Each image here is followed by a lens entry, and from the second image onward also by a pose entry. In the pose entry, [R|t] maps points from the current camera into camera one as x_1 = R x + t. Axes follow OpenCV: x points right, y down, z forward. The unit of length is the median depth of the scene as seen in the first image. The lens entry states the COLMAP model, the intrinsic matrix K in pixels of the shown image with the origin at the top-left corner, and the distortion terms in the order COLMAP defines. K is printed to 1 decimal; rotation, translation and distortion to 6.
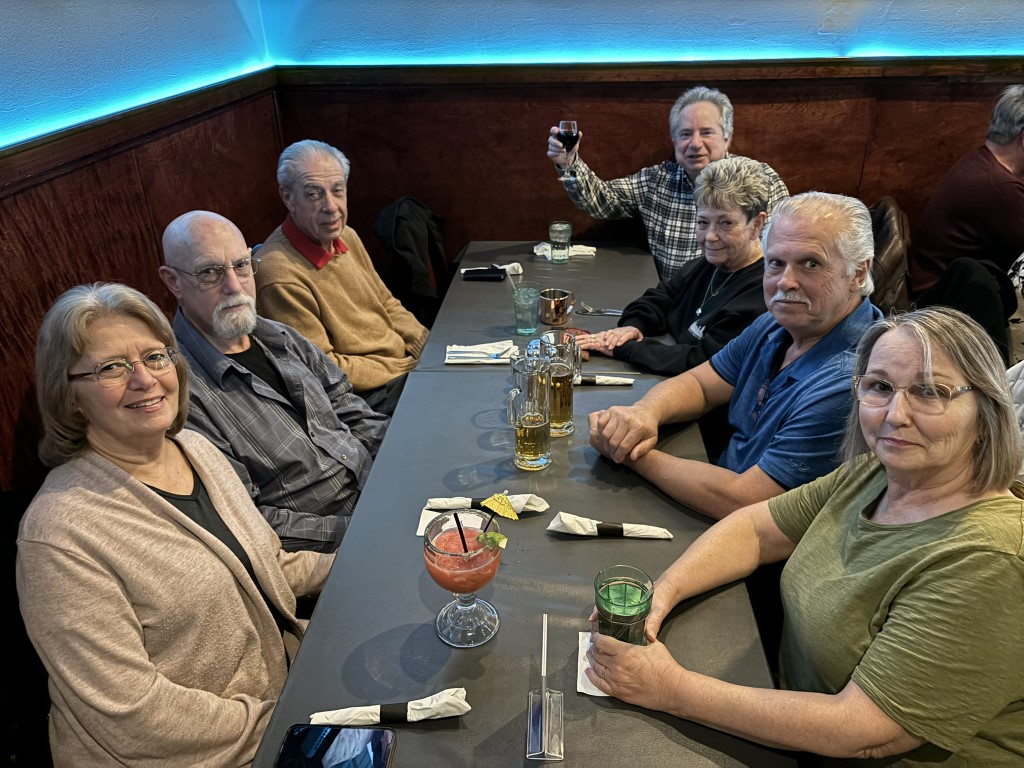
lens RADIAL K [[781.8, 0, 510.9], [0, 781.8, 381.4], [0, 0, 1]] dist [0.041081, -0.039637]
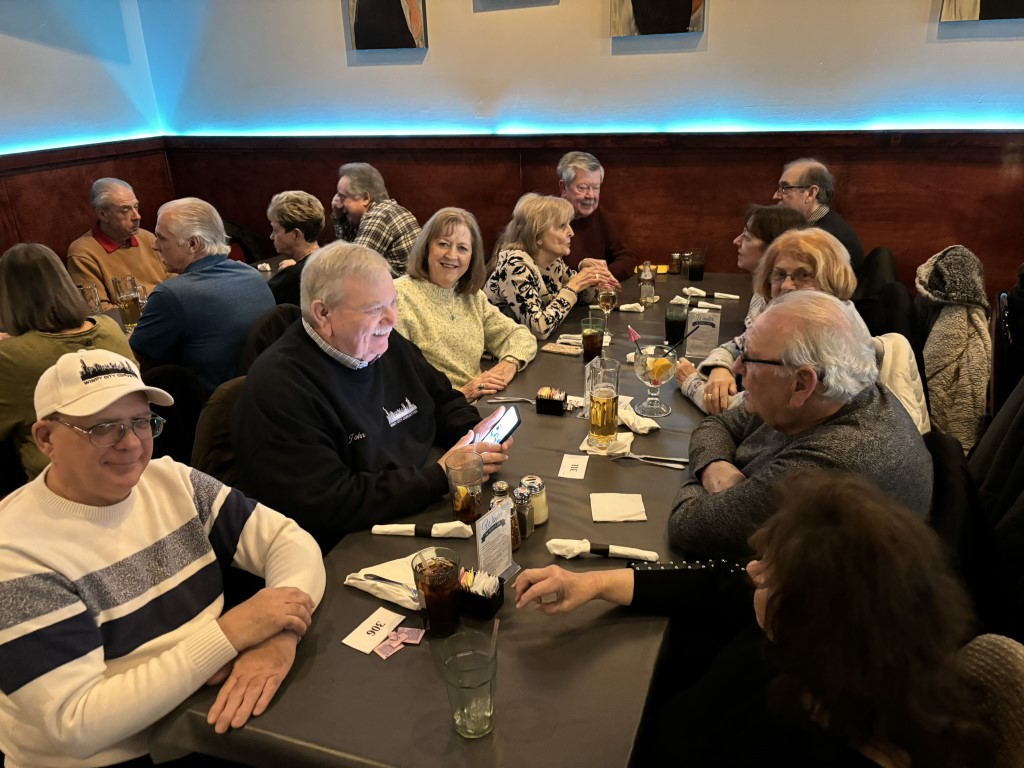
lens RADIAL K [[781.8, 0, 509.7], [0, 781.8, 397.5], [0, 0, 1]] dist [0.041081, -0.039637]
pose [[0.956653, 0.098069, -0.274221, 0.859501], [-0.116768, 0.991761, -0.052677, 0.122965], [0.266795, 0.082414, 0.960223, -0.291740]]
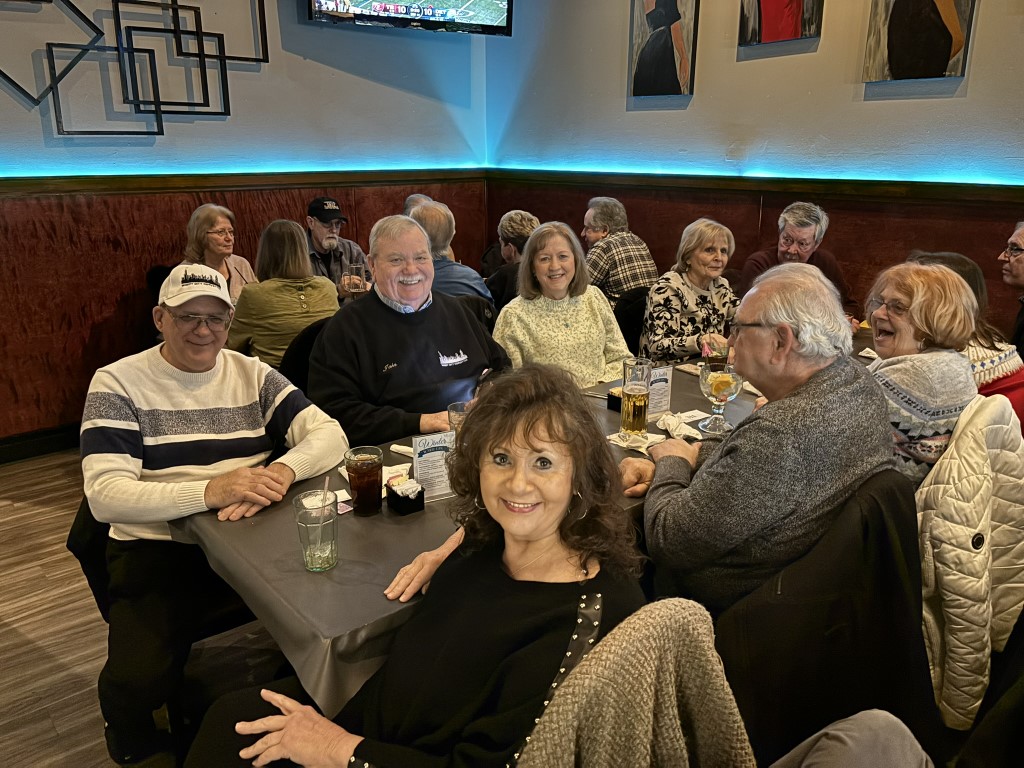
lens RADIAL K [[781.8, 0, 510.2], [0, 781.8, 382.5], [0, 0, 1]] dist [0.041081, -0.039637]
pose [[0.690098, 0.228690, -0.686633, 1.176243], [-0.338810, 0.940459, -0.027291, 0.121752], [0.639509, 0.251472, 0.726491, -0.209922]]
